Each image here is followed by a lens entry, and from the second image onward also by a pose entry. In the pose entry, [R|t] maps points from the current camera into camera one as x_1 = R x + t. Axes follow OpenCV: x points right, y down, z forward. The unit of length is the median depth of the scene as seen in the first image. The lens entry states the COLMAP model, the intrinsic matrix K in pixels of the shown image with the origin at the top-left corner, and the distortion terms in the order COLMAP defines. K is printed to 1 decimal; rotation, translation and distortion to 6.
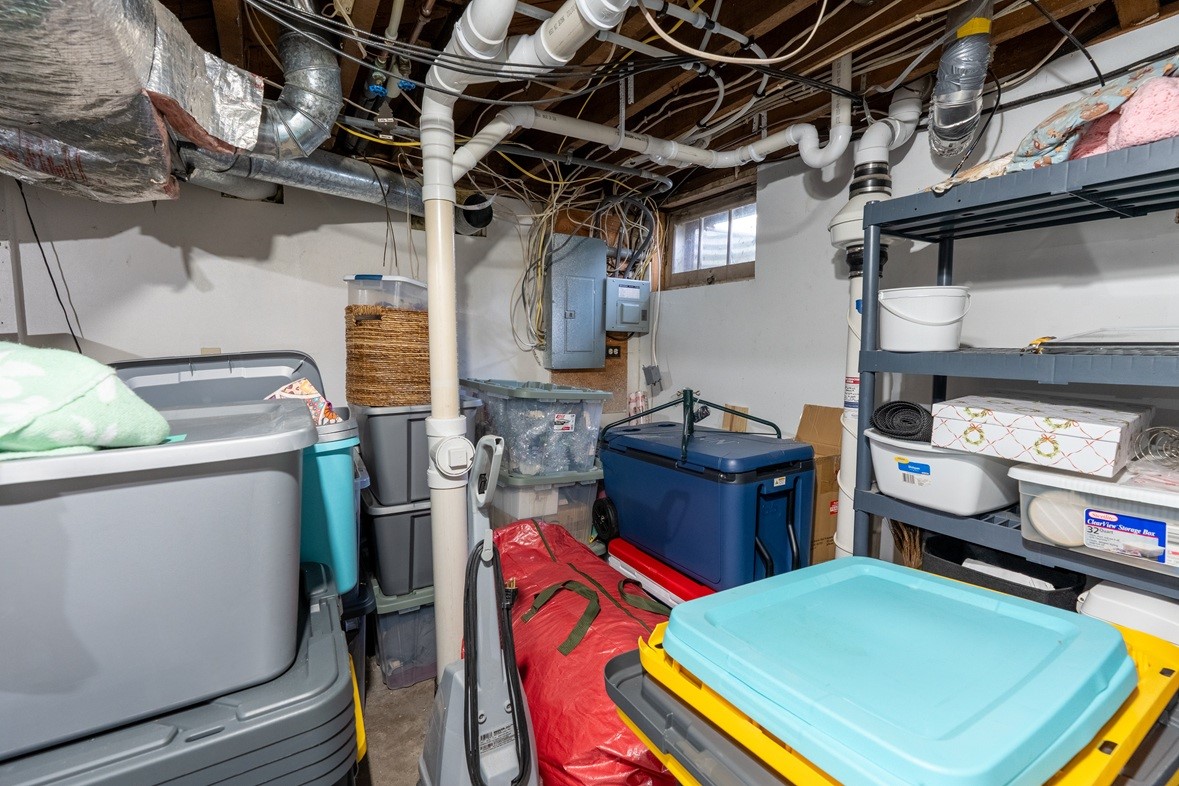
lens RADIAL K [[529.1, 0, 592.2], [0, 529.1, 392.1], [0, 0, 1]] dist [-0.008303, 0.002415]
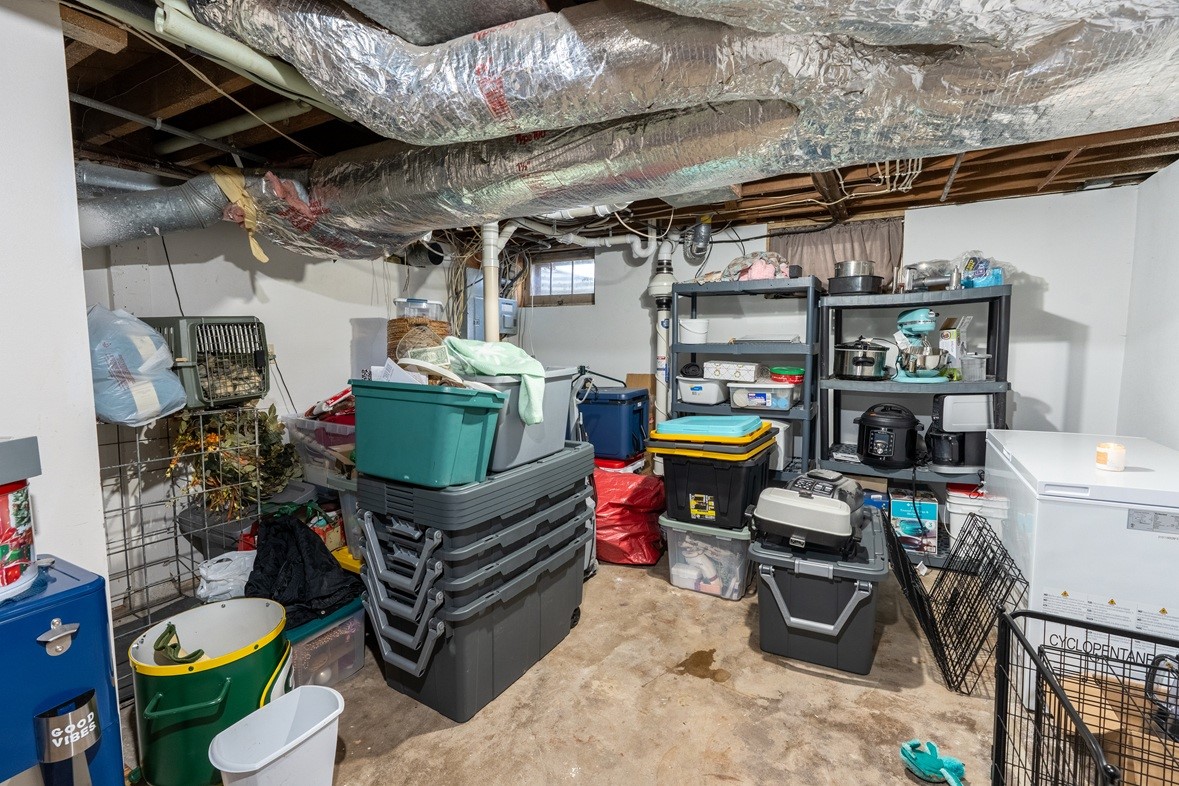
lens RADIAL K [[529.1, 0, 590.8], [0, 529.1, 387.9], [0, 0, 1]] dist [-0.008303, 0.002415]
pose [[0.869114, -0.042792, 0.492757, -0.870078], [0.046181, 0.998919, 0.005295, 0.078877], [-0.492451, 0.018154, 0.870151, -0.782228]]
